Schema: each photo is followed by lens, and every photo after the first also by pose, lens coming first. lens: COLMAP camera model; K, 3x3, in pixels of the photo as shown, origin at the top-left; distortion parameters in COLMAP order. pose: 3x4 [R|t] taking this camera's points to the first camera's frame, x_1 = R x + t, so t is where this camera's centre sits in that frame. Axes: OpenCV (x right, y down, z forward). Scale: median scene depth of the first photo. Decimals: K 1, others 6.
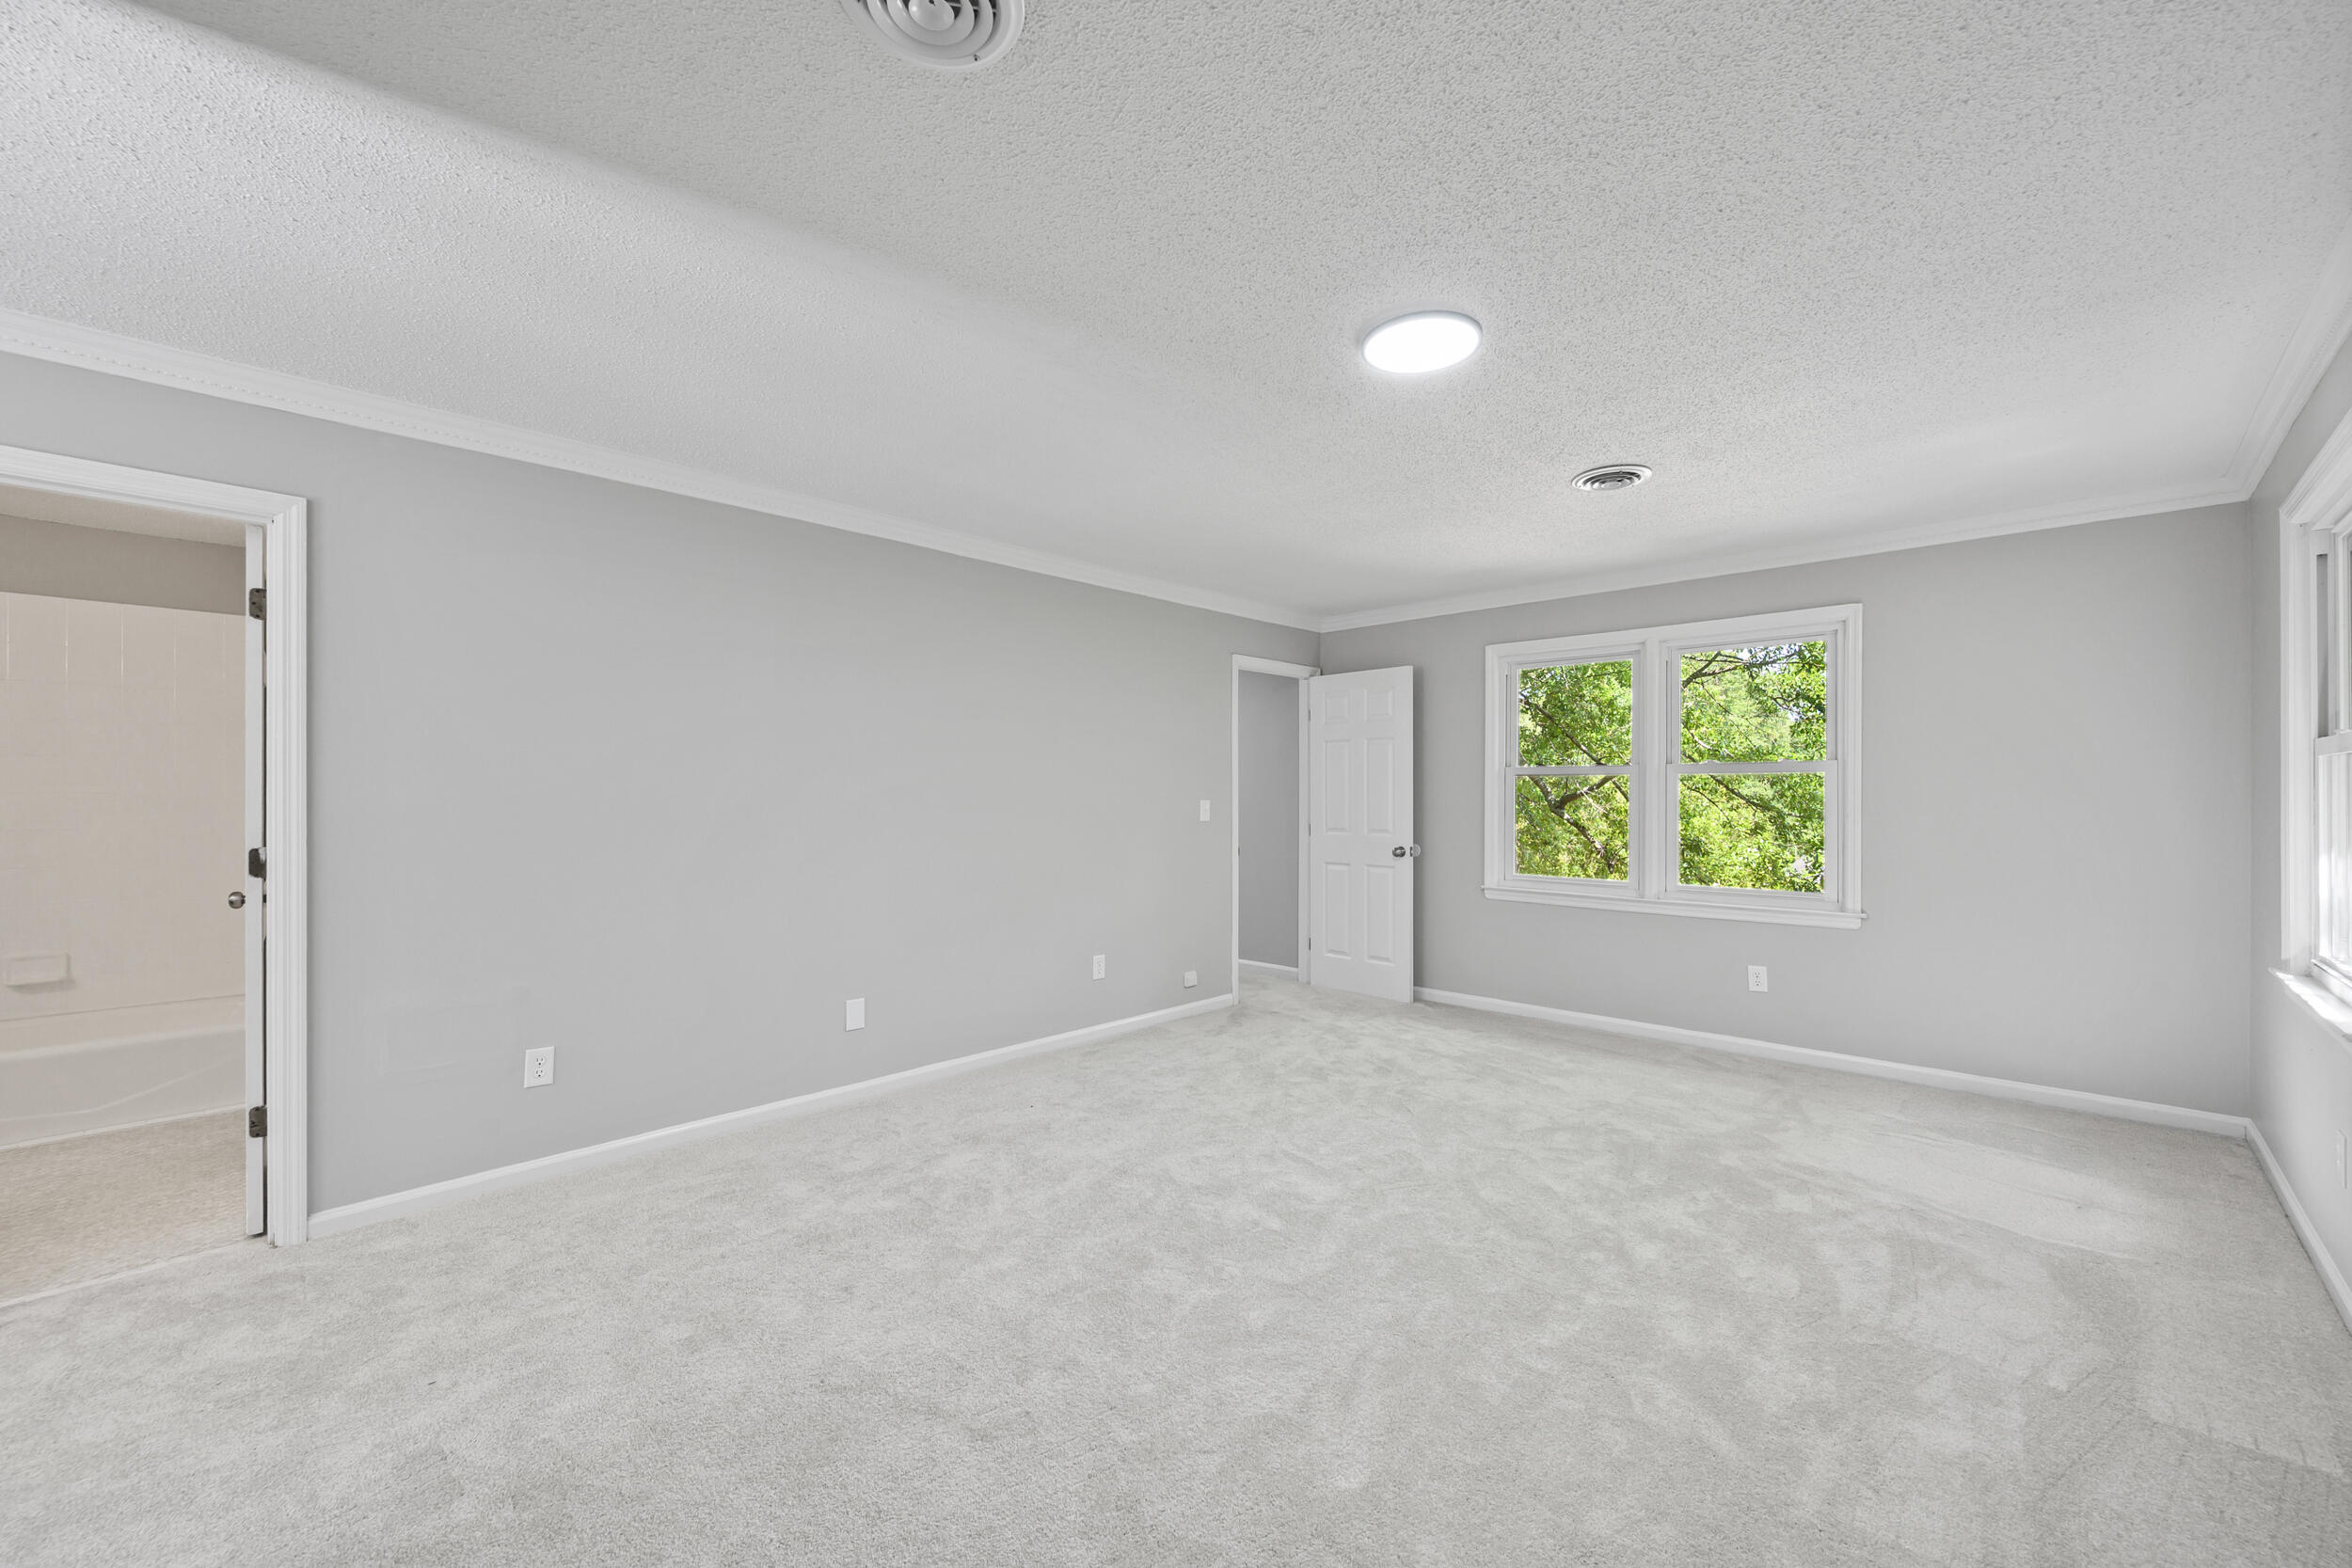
lens RADIAL K [[937.8, 0, 1183.7], [0, 937.8, 796.4], [0, 0, 1]] dist [-0.006254, 0.001572]
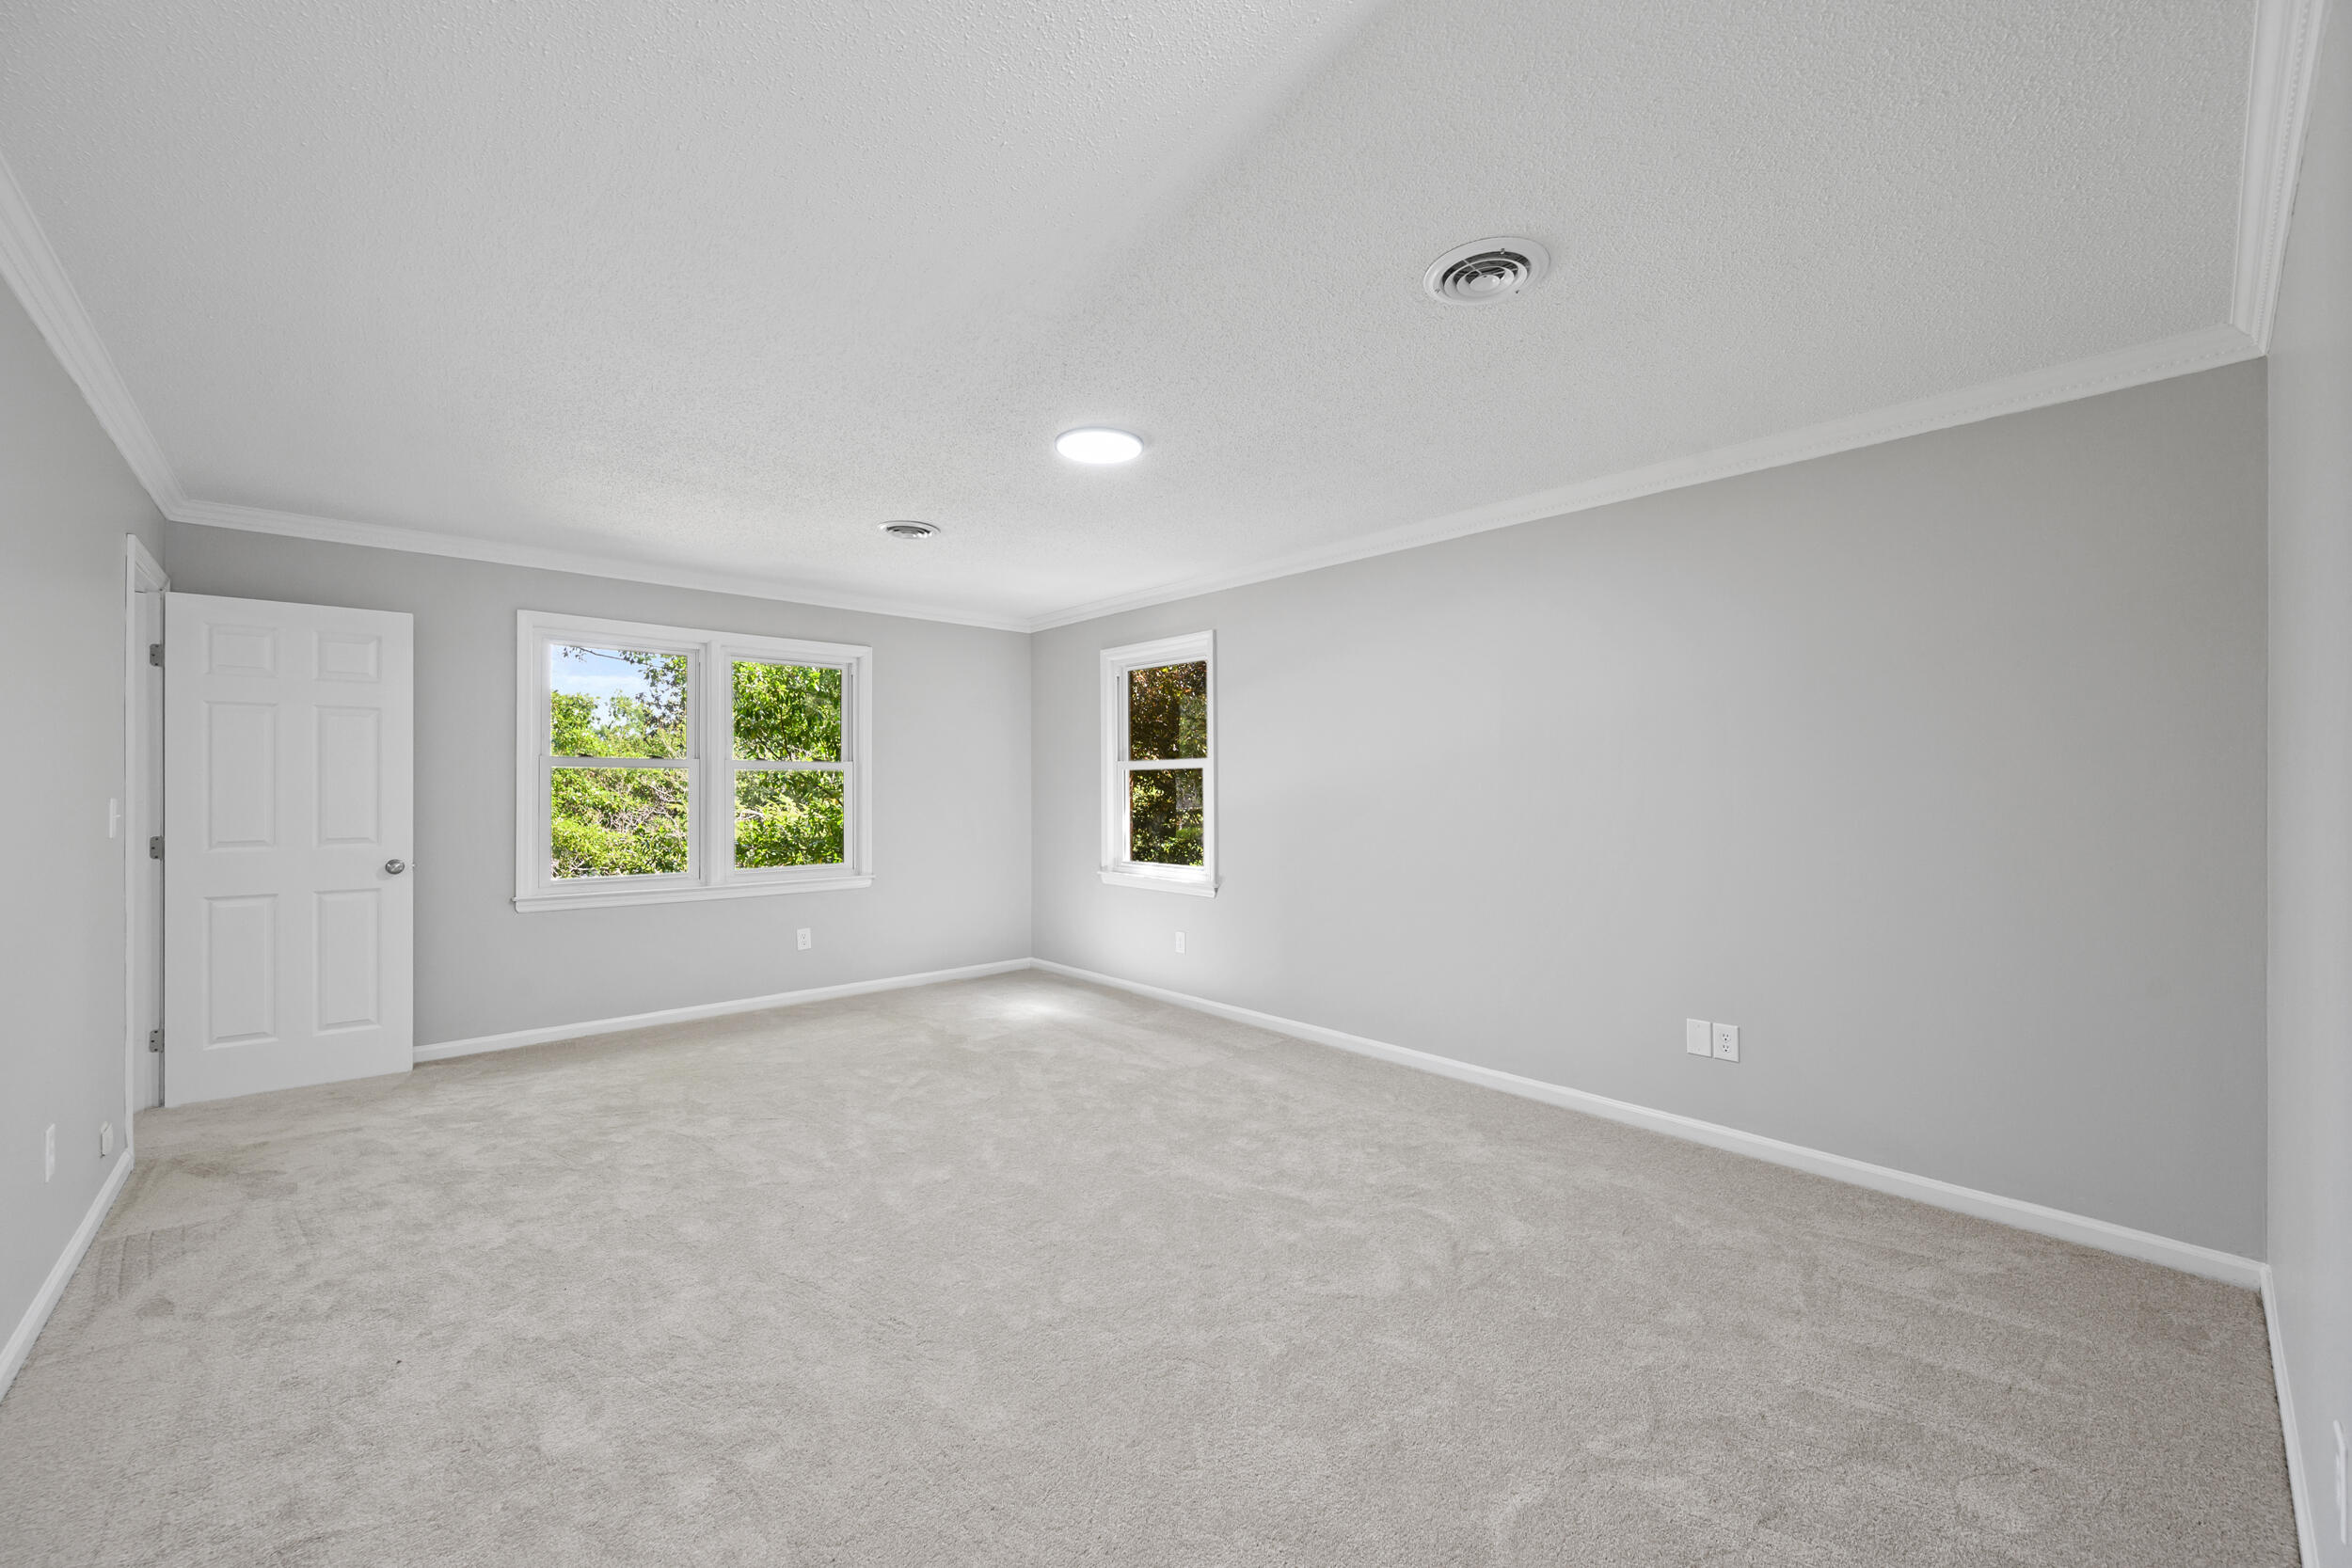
lens RADIAL K [[937.8, 0, 1185.0], [0, 937.8, 779.9], [0, 0, 1]] dist [-0.006254, 0.001572]
pose [[0.061944, 0.007581, 0.998051, -0.561086], [0.004533, 0.999959, -0.007877, 0.000080], [-0.998069, 0.005012, 0.061907, 0.423348]]
